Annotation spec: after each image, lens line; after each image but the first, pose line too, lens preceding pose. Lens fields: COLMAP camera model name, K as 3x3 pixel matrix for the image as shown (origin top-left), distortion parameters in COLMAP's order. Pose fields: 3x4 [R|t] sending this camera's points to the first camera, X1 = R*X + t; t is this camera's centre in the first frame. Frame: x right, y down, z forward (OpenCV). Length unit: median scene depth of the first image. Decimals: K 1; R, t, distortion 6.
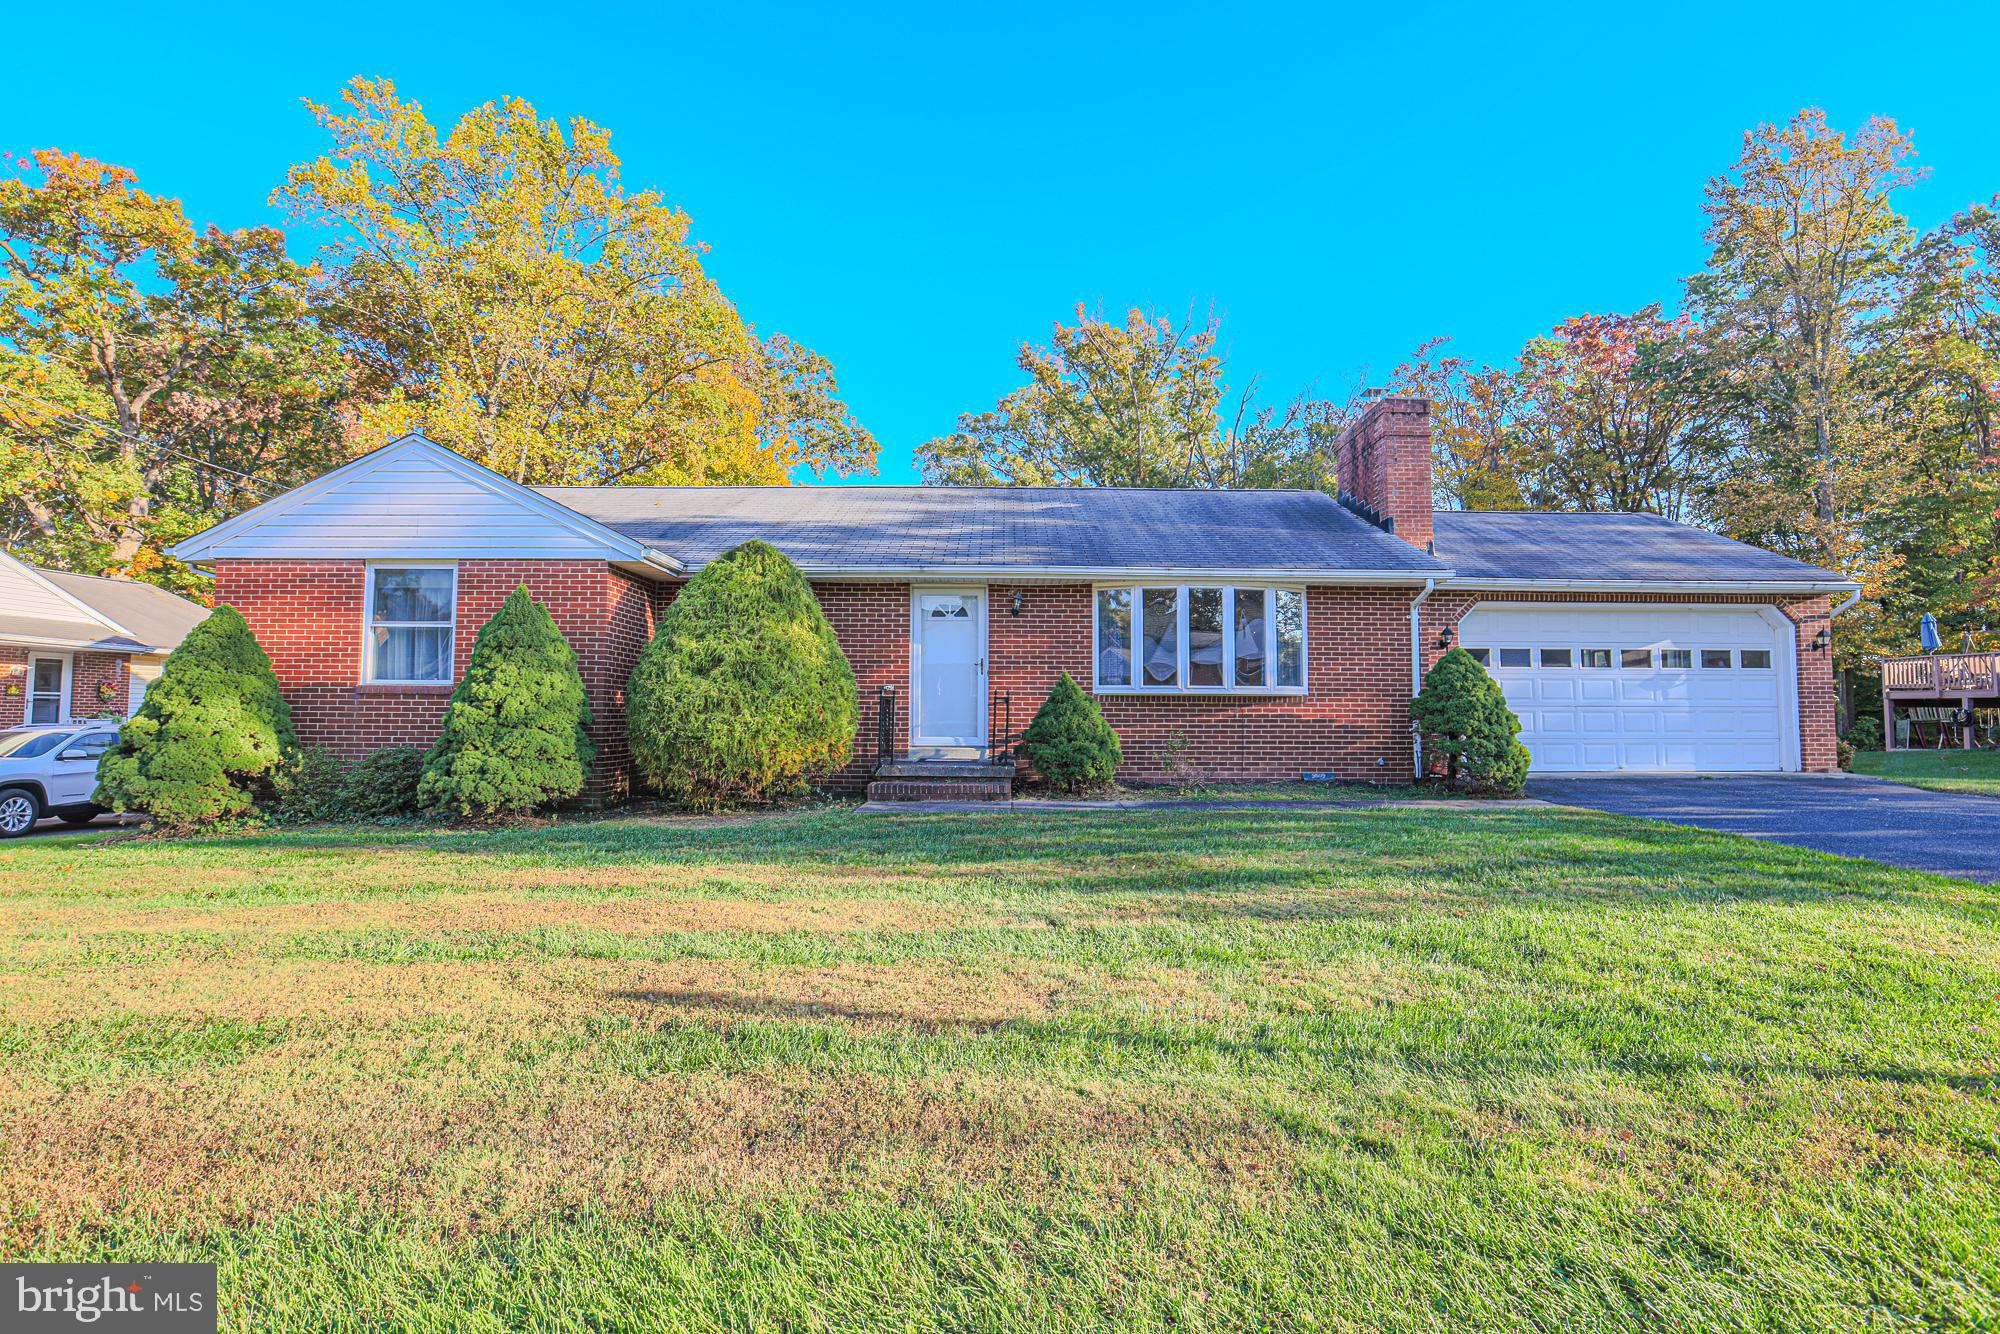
lens RADIAL K [[938.5, 0, 1015.2], [0, 938.5, 658.5], [0, 0, 1]] dist [-0.067396, 0.032517]
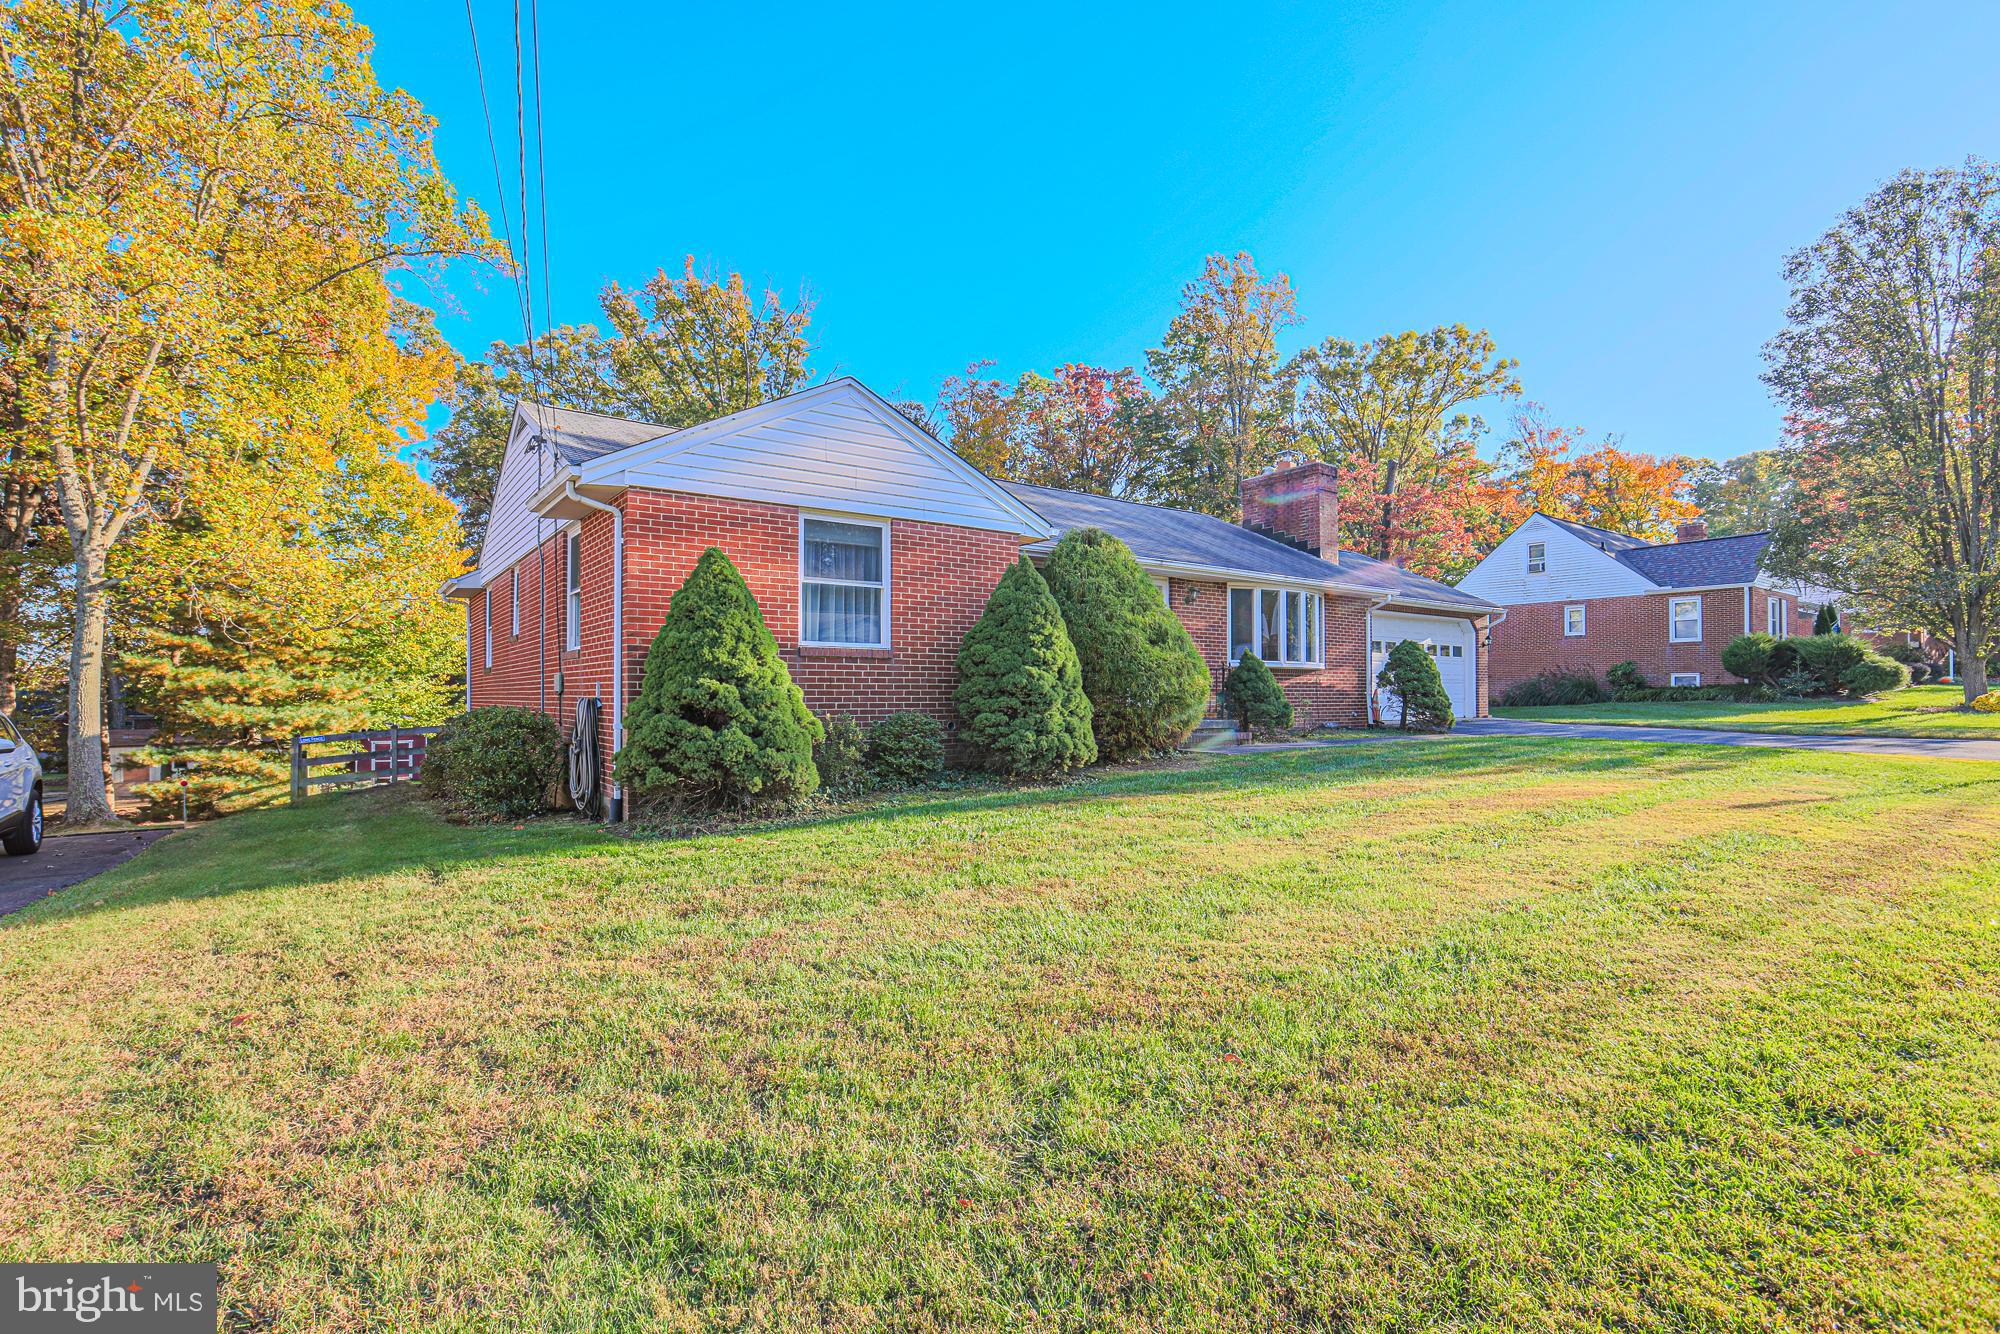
lens RADIAL K [[938.5, 0, 1015.2], [0, 938.5, 658.5], [0, 0, 1]] dist [-0.067396, 0.032517]
pose [[0.814104, 0.018139, 0.580436, -0.937422], [-0.033095, 0.999337, 0.015188, 0.017285], [-0.579776, -0.031574, 0.814164, 0.107151]]
